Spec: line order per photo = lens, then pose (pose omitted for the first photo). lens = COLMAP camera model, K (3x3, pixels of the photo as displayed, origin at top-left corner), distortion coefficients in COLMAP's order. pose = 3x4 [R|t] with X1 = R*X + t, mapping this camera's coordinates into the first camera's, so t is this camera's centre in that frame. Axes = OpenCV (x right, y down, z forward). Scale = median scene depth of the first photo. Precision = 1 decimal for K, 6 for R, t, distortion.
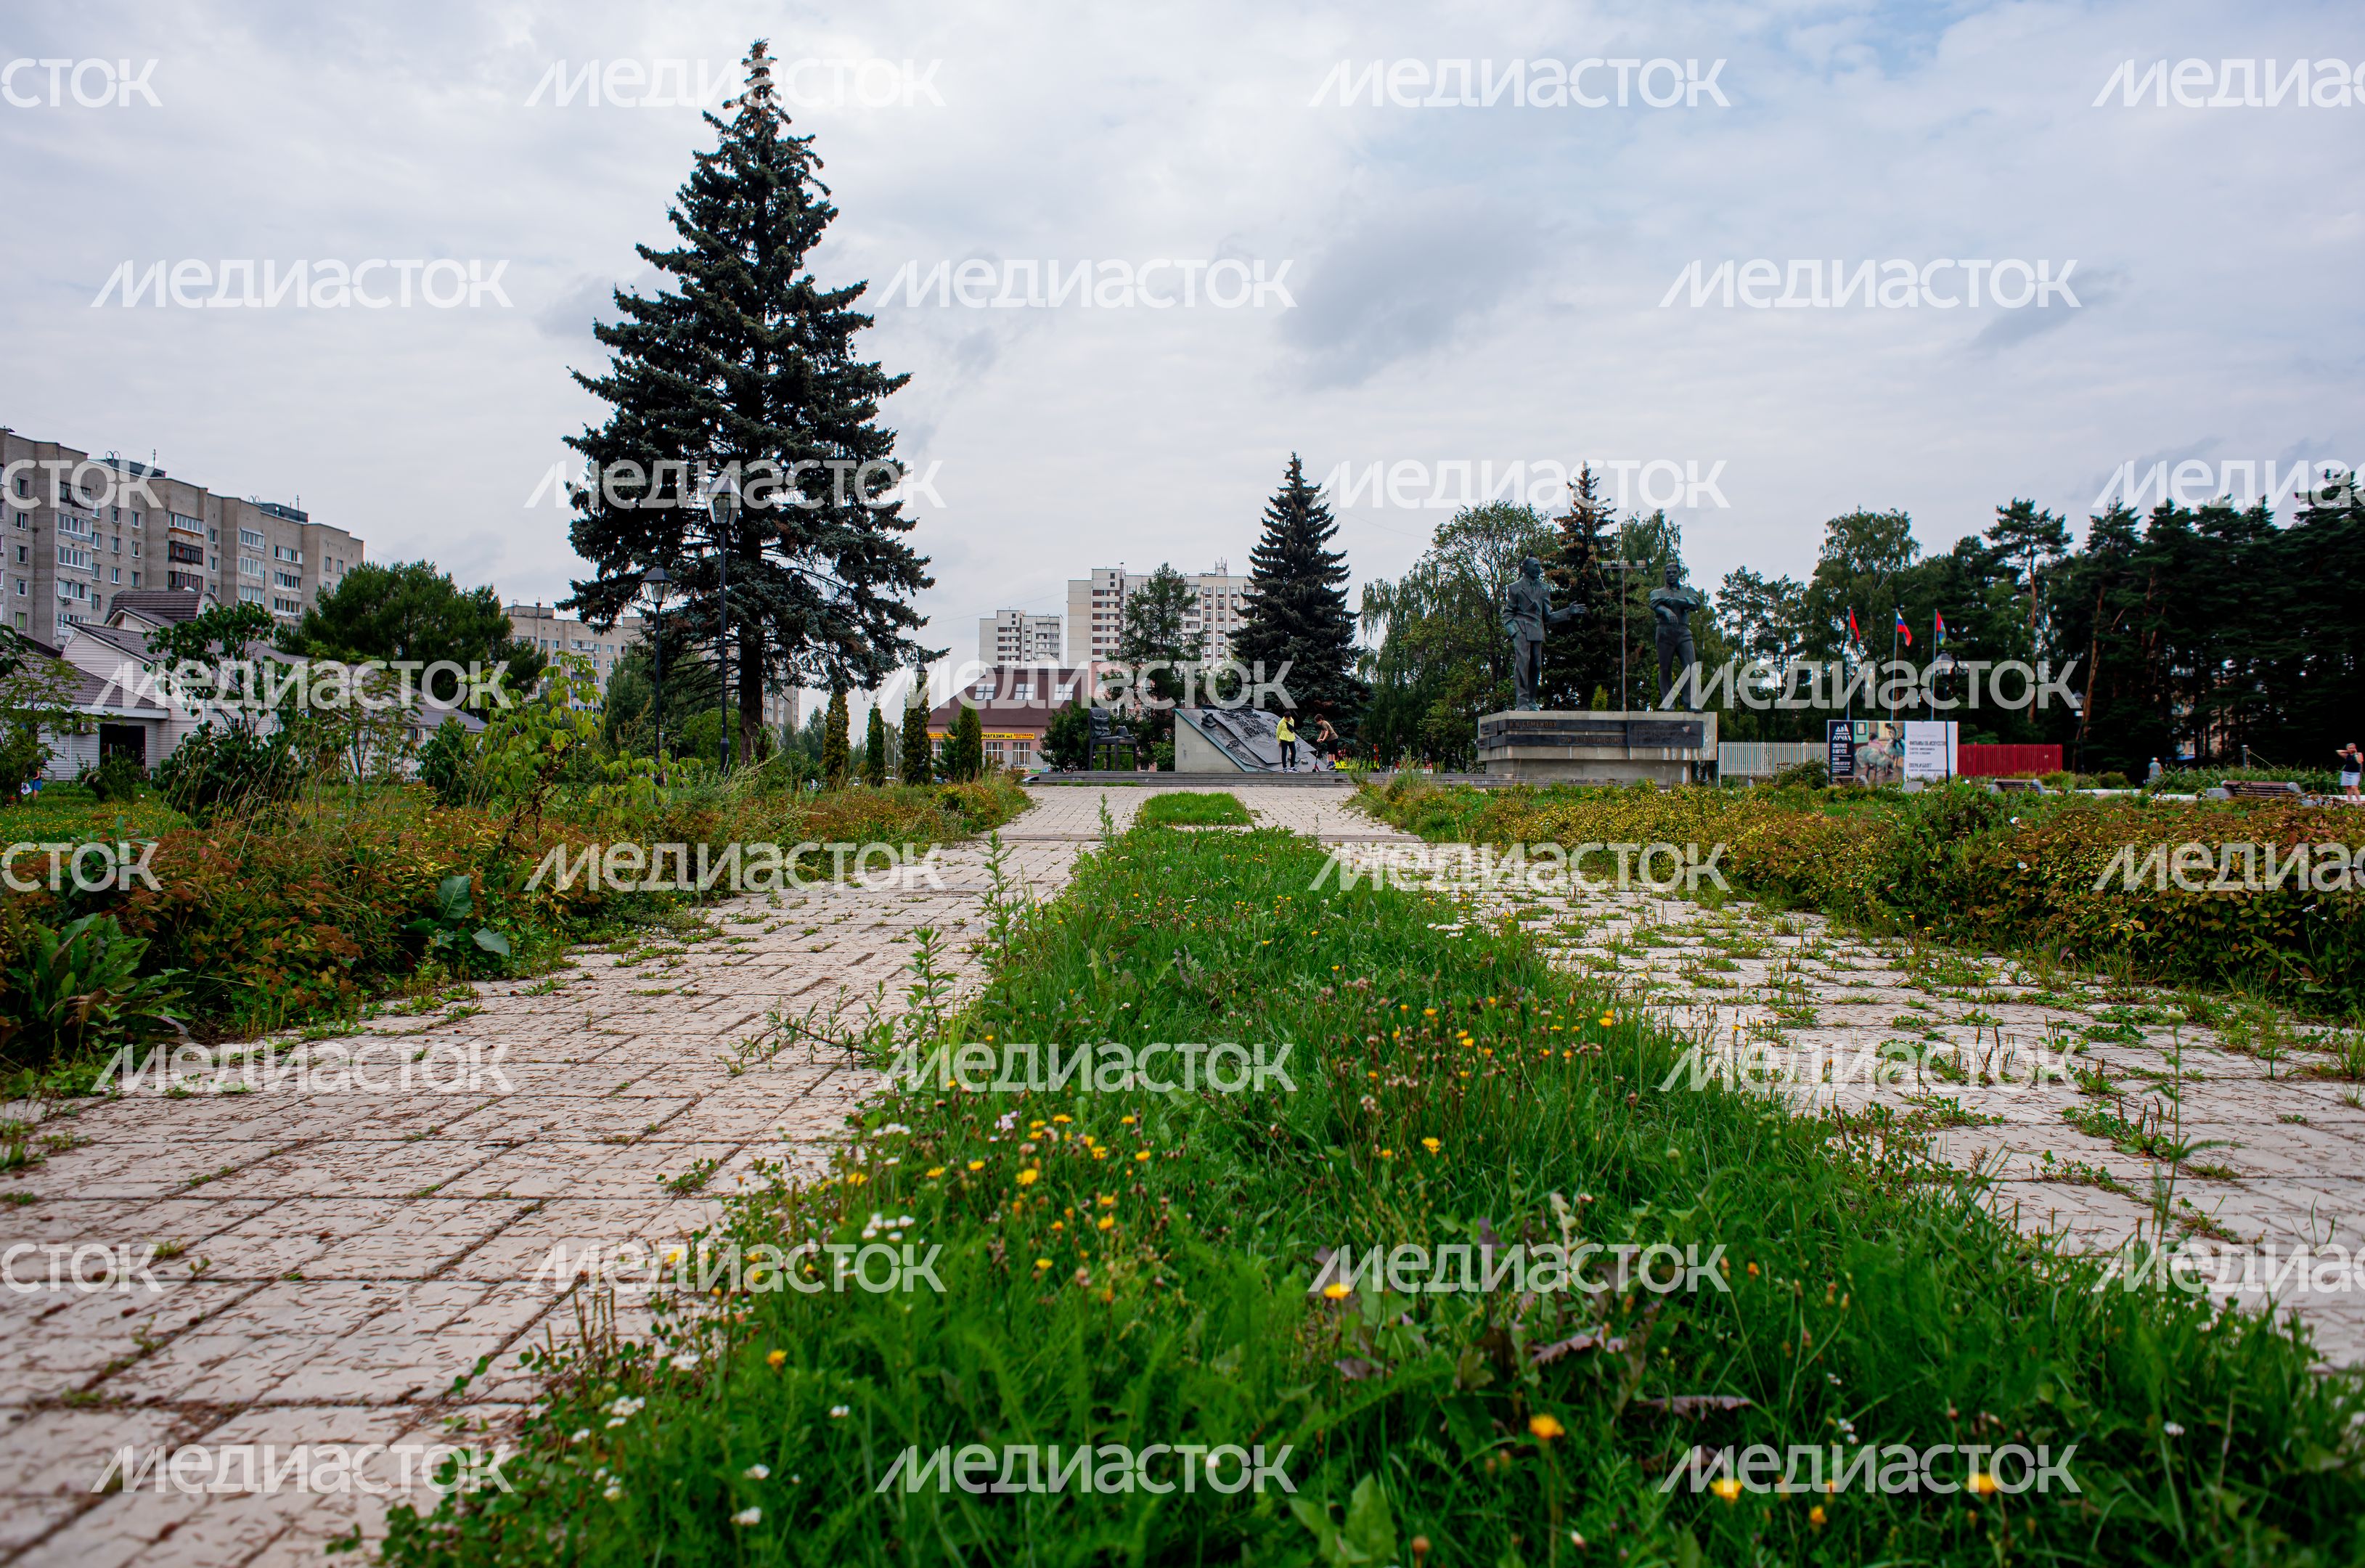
lens RADIAL K [[1615.6, 0, 1181.8], [0, 1615.6, 774.2], [0, 0, 1]] dist [-0.092889, 0.085447]
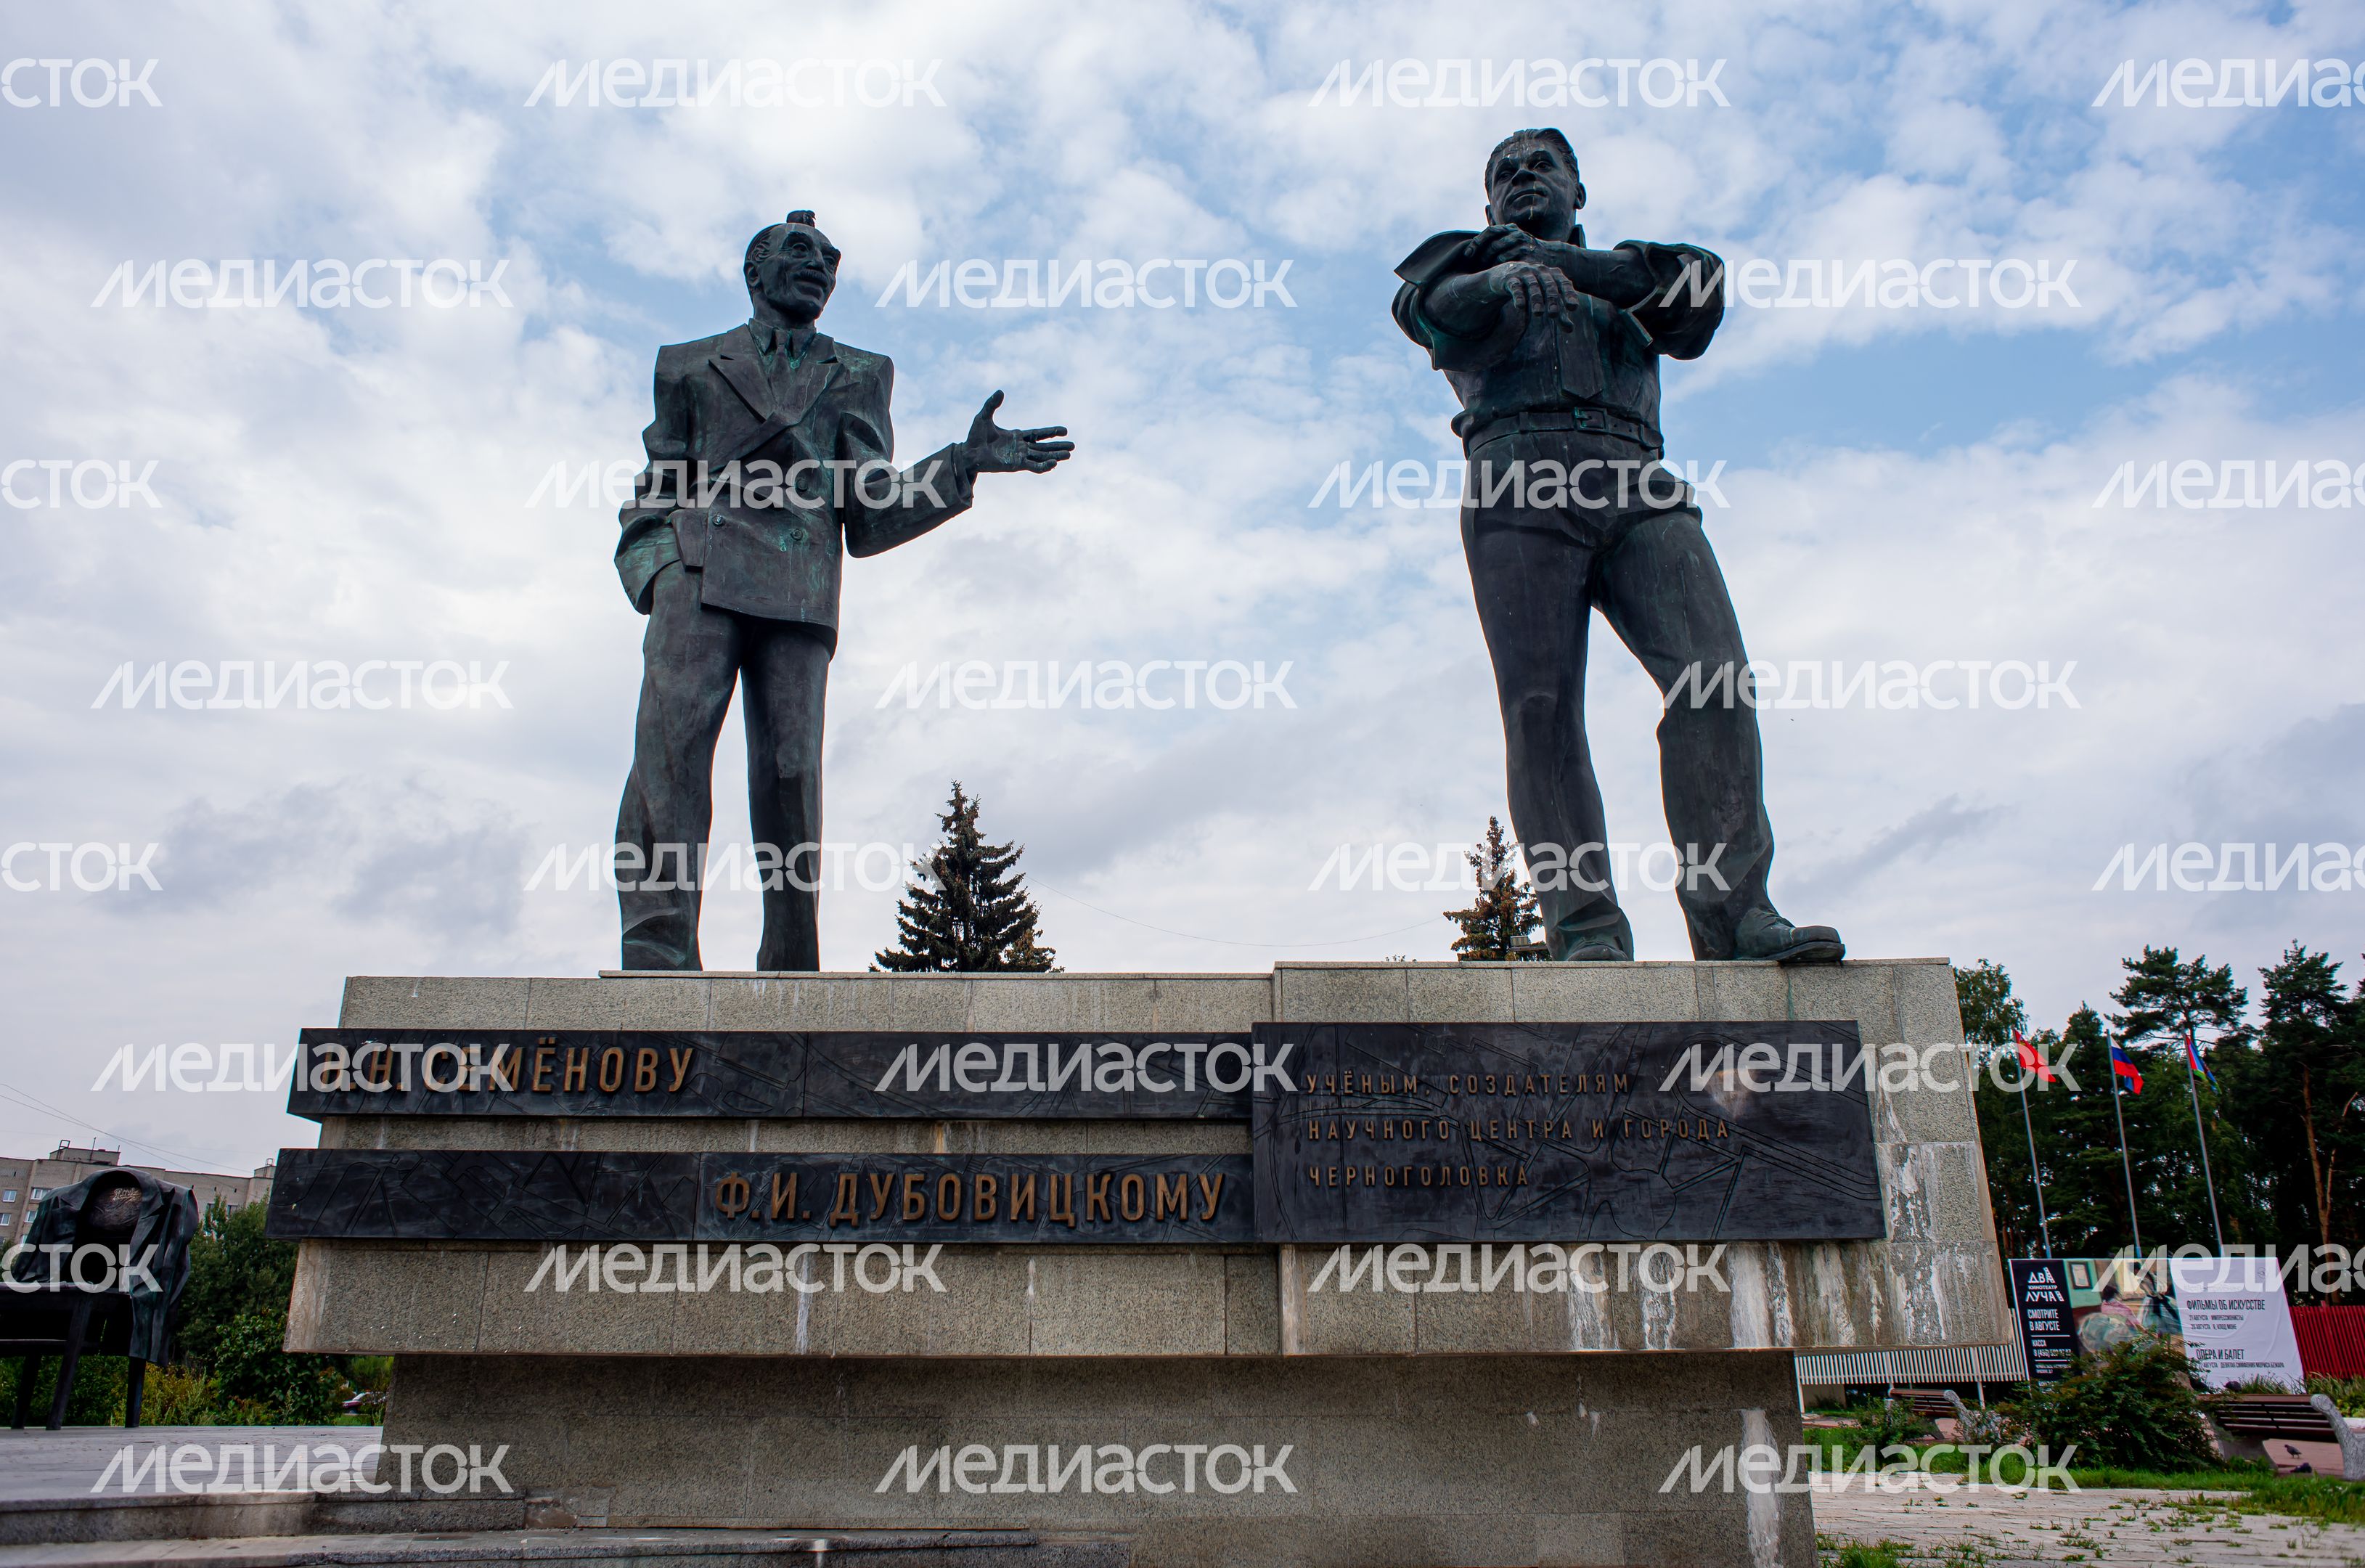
lens RADIAL K [[1687.8, 0, 1183.2], [0, 1687.8, 745.3], [0, 0, 1]] dist [-0.091778, 0.081950]
pose [[0.999884, -0.007018, 0.013552, 0.101152], [0.011380, 0.934525, -0.355717, -0.002850], [-0.010168, 0.355830, 0.934496, 0.324756]]
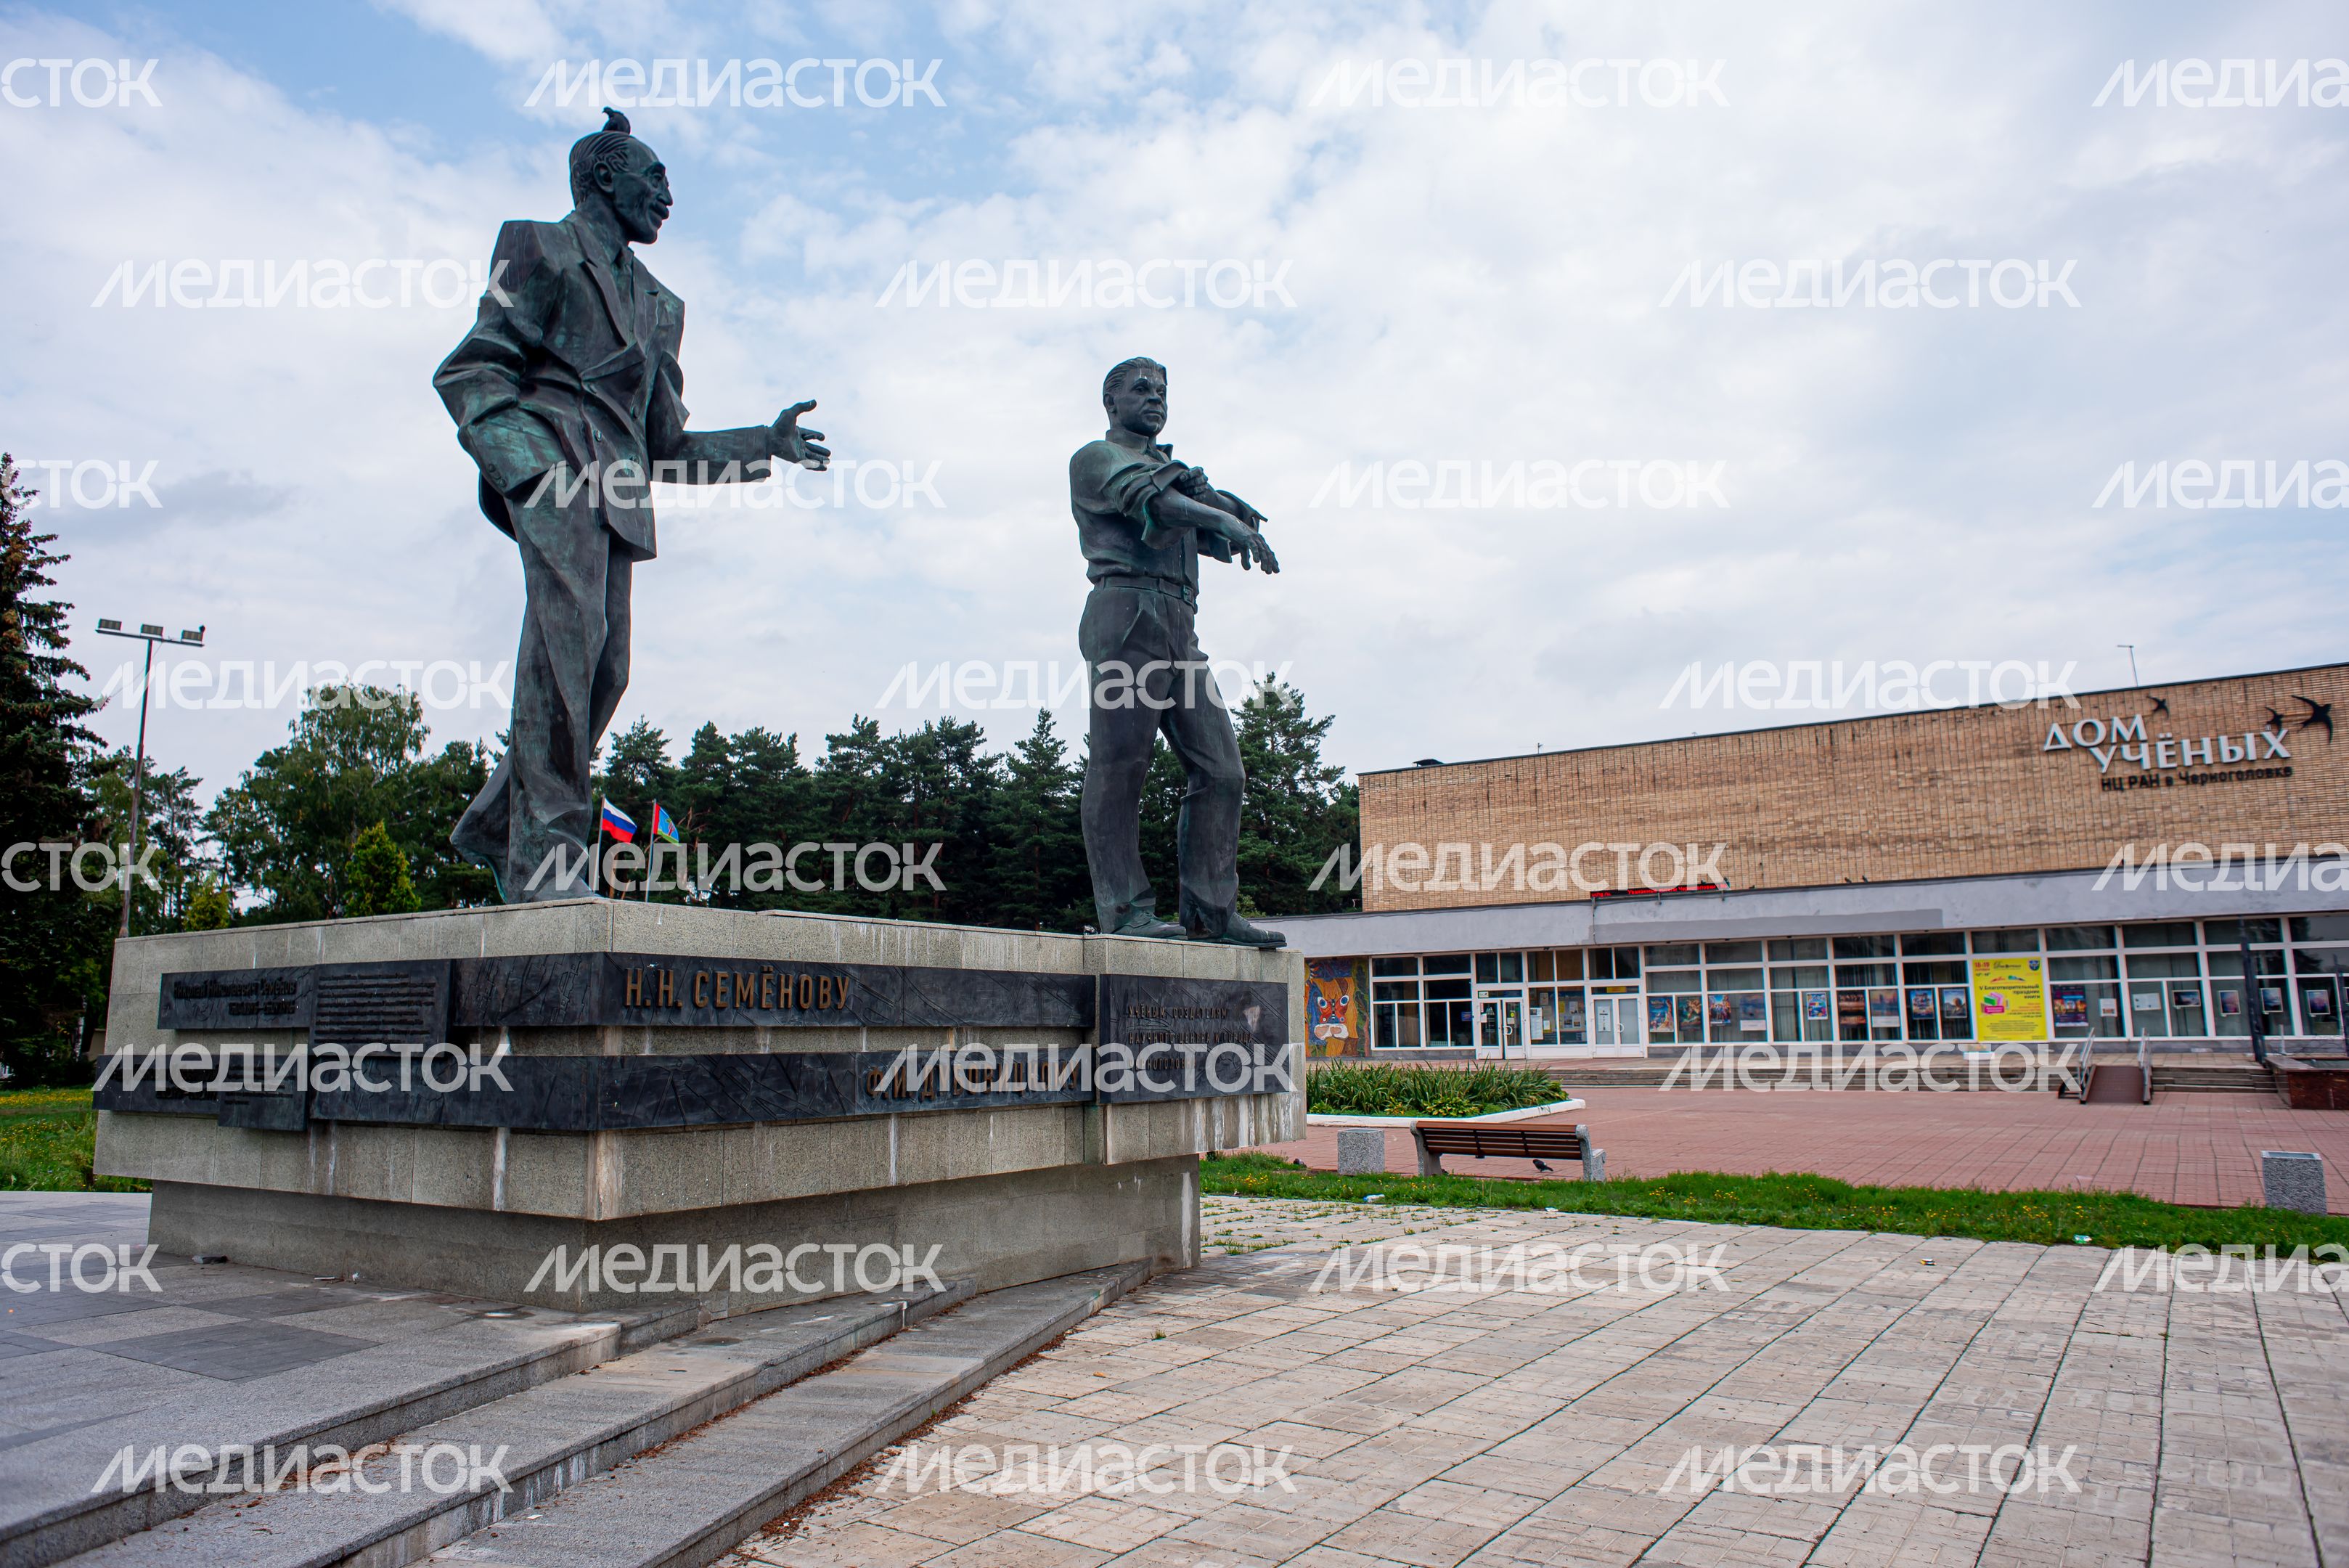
lens RADIAL K [[1596.4, 0, 1174.5], [0, 1596.4, 784.0], [0, 0, 1]] dist [-0.086902, 0.073053]
pose [[0.542767, 0.117867, 0.831572, 0.040107], [0.009310, 0.989199, -0.146286, -0.010432], [-0.839832, 0.087141, 0.535807, 0.328273]]
